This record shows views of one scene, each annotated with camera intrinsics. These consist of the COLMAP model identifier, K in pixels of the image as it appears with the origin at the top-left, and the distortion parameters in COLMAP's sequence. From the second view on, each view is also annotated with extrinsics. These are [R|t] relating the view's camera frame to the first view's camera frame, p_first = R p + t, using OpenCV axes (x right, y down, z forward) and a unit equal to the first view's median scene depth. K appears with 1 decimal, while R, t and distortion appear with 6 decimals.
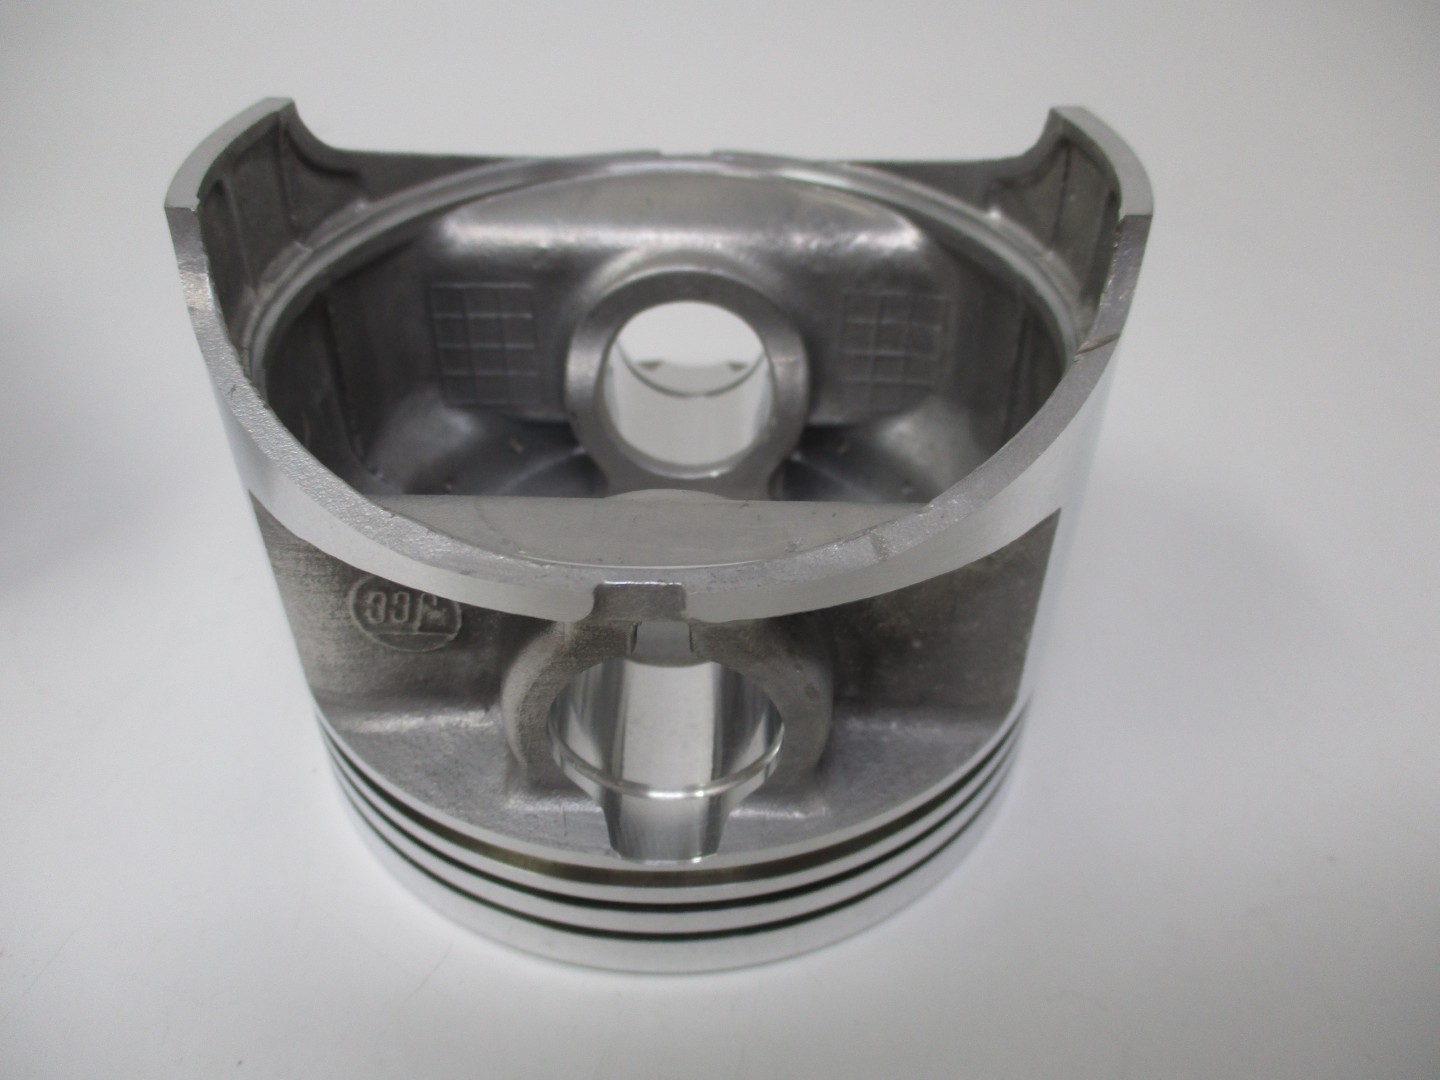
lens RADIAL K [[1292.7, 0, 720.0], [0, 1292.7, 540.0], [0, 0, 1]] dist [0.003195, 0.005913]
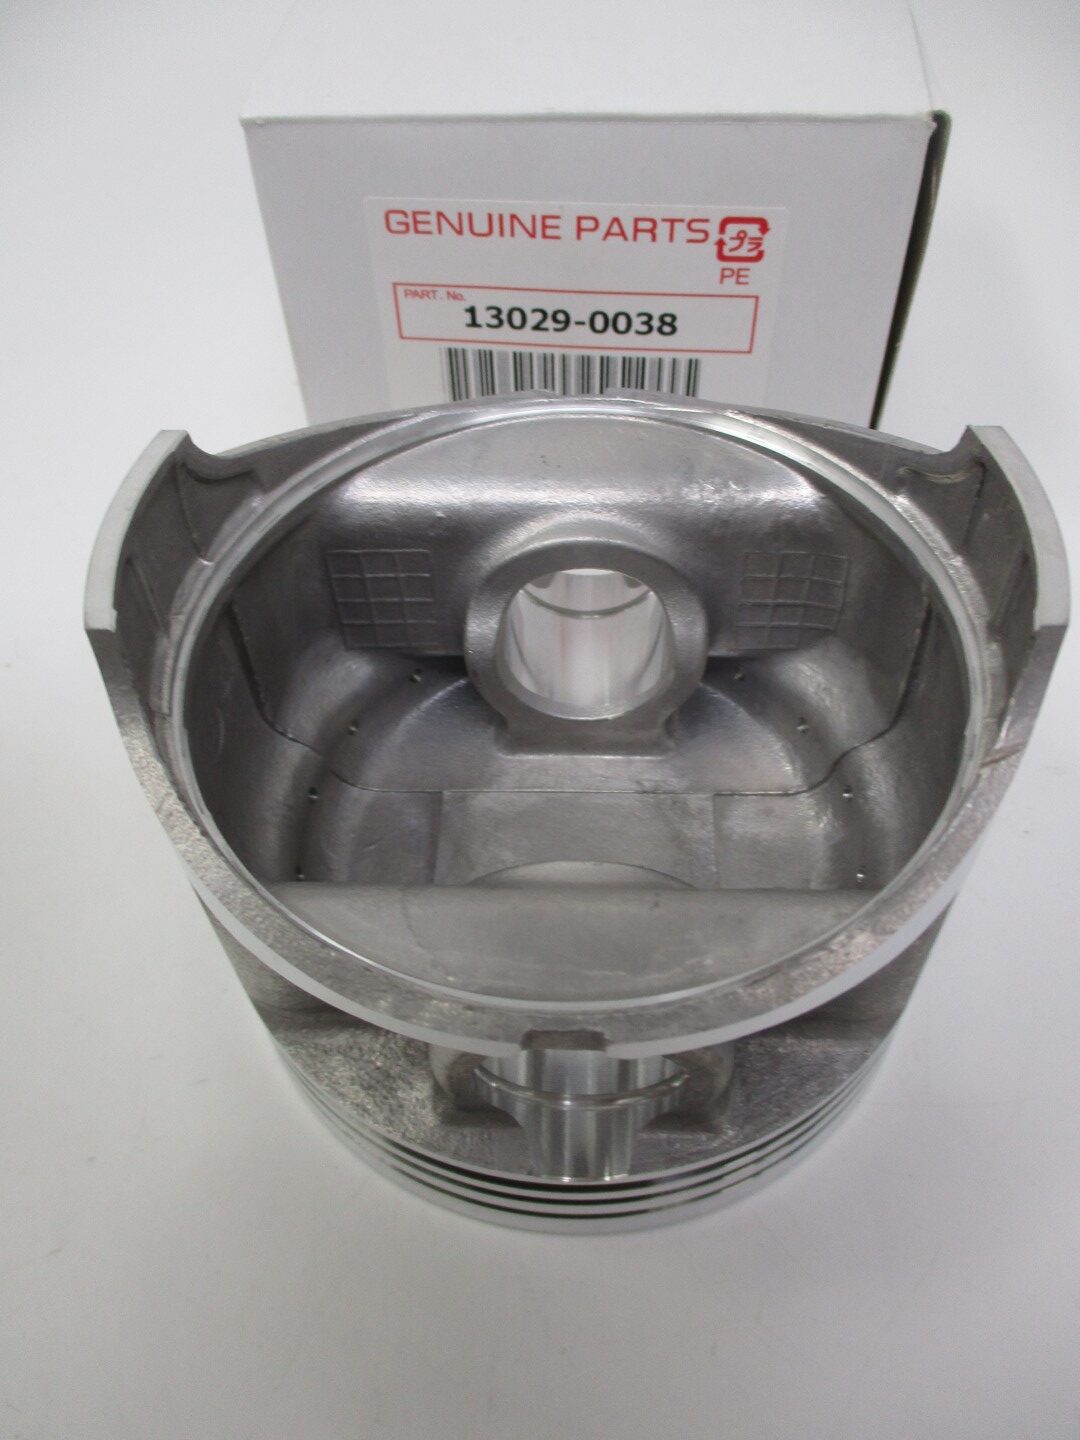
lens RADIAL K [[1292.7, 0, 540.0], [0, 1292.7, 720.0], [0, 0, 1]] dist [0.003195, 0.005913]
pose [[0.999247, -0.011629, -0.037018, -0.024731], [0.019877, 0.972755, 0.230982, -0.299958], [0.033323, -0.231544, 0.972254, 0.004640]]
